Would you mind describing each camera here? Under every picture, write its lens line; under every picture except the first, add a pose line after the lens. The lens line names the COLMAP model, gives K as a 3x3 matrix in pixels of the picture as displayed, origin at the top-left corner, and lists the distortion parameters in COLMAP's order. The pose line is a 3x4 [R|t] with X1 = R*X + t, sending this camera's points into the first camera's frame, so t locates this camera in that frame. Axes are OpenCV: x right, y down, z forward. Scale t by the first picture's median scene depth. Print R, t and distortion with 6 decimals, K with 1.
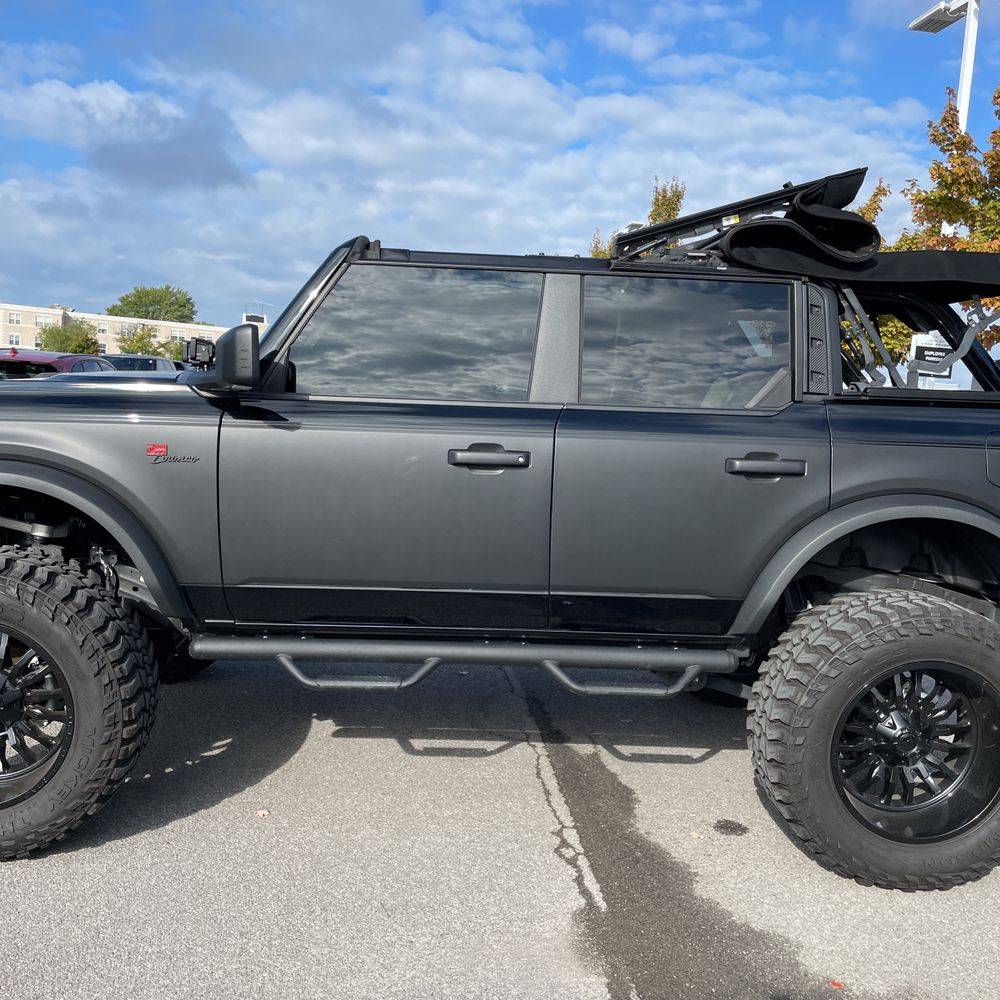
lens RADIAL K [[1016.7, 0, 504.6], [0, 1016.7, 496.2], [0, 0, 1]] dist [0.082134, -0.119101]
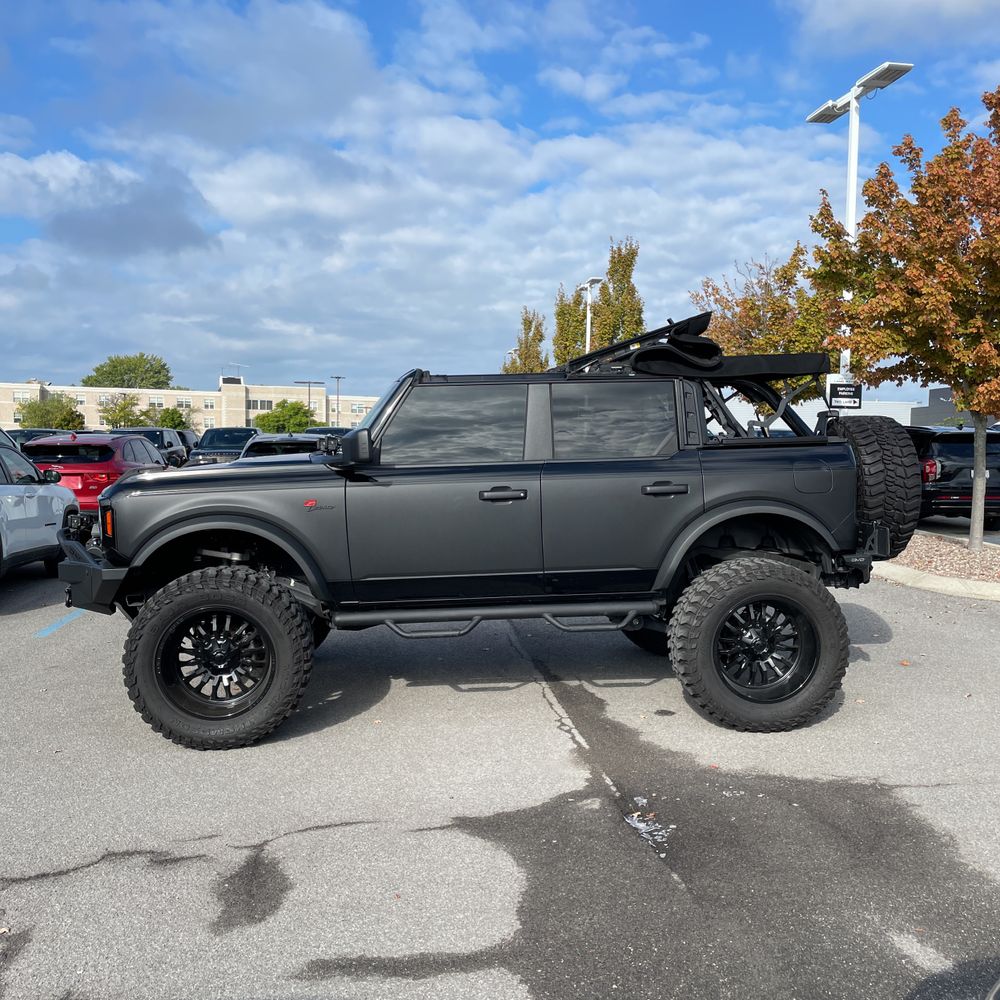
lens RADIAL K [[1488.9, 0, 499.2], [0, 1488.9, 499.0], [0, 0, 1]] dist [0.176137, -0.048700]
pose [[0.997400, -0.066230, 0.028391, -0.074864], [0.067411, 0.996803, -0.042883, 0.061023], [-0.025460, 0.044685, 0.998677, -1.200392]]
